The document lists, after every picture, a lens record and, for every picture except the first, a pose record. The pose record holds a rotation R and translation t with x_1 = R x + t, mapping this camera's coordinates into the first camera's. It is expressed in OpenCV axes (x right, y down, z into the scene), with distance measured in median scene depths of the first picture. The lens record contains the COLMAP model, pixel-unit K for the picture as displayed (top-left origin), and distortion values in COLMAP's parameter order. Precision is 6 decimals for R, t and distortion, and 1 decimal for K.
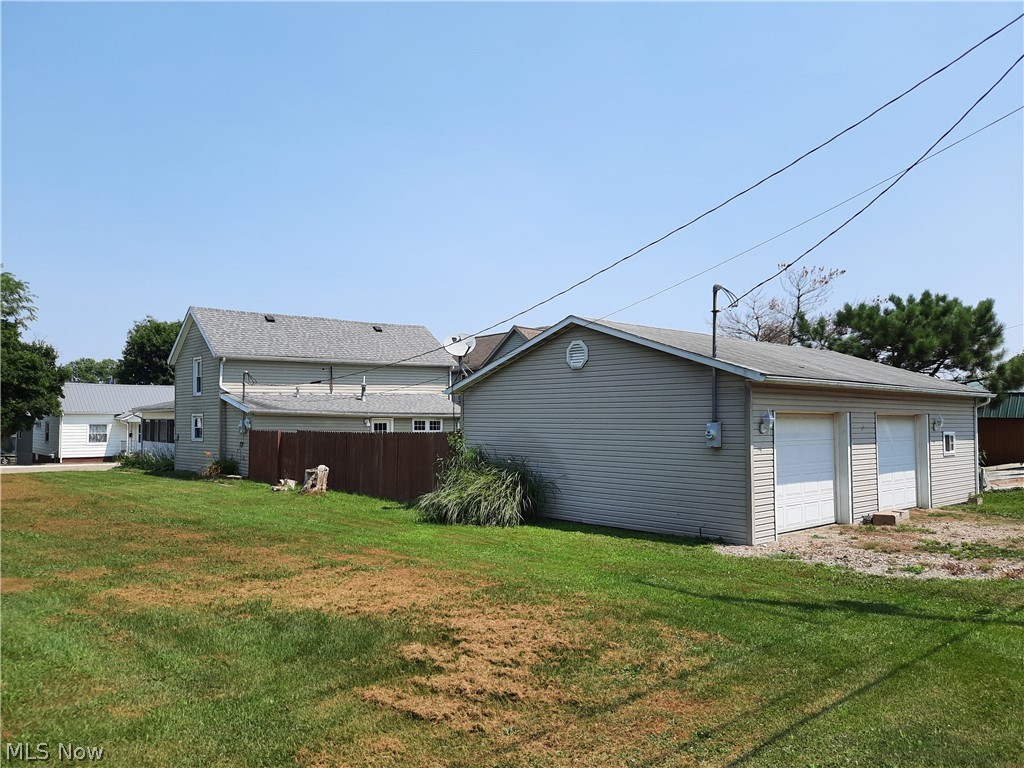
lens RADIAL K [[757.2, 0, 511.7], [0, 757.2, 386.9], [0, 0, 1]] dist [0.045954, -0.043082]
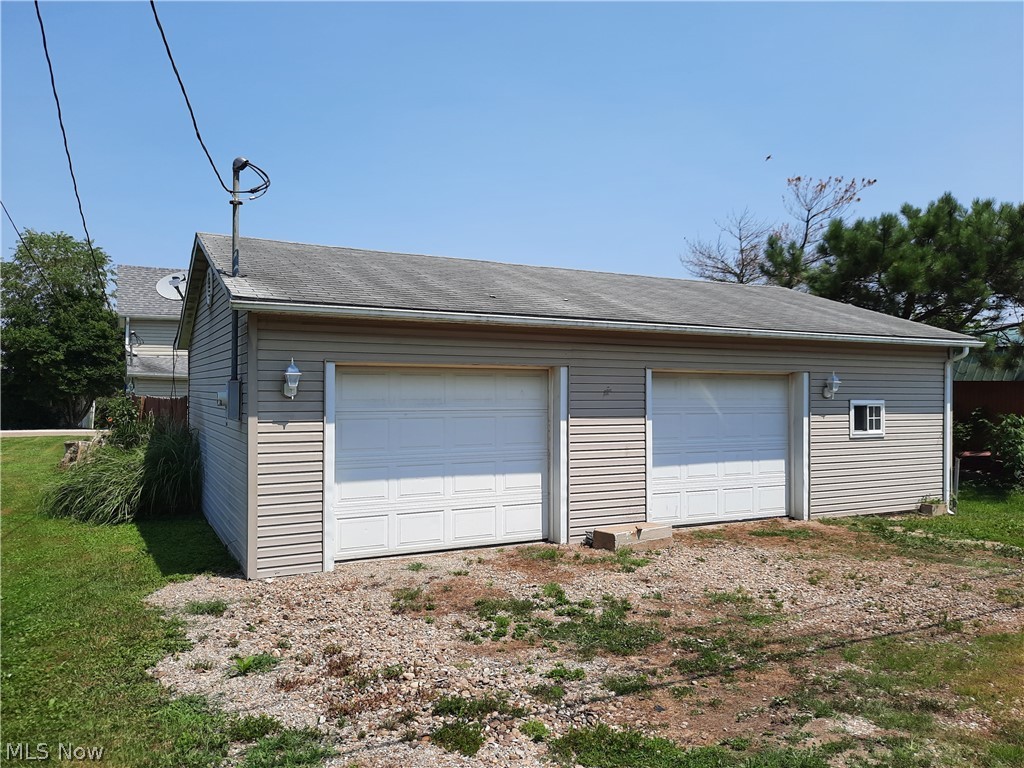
lens RADIAL K [[757.2, 0, 512.7], [0, 757.2, 384.6], [0, 0, 1]] dist [0.045954, -0.043082]
pose [[0.965243, 0.000524, -0.261355, 0.442000], [0.008938, 0.999347, 0.035012, 0.020344], [0.261202, -0.036131, 0.964608, 0.303661]]
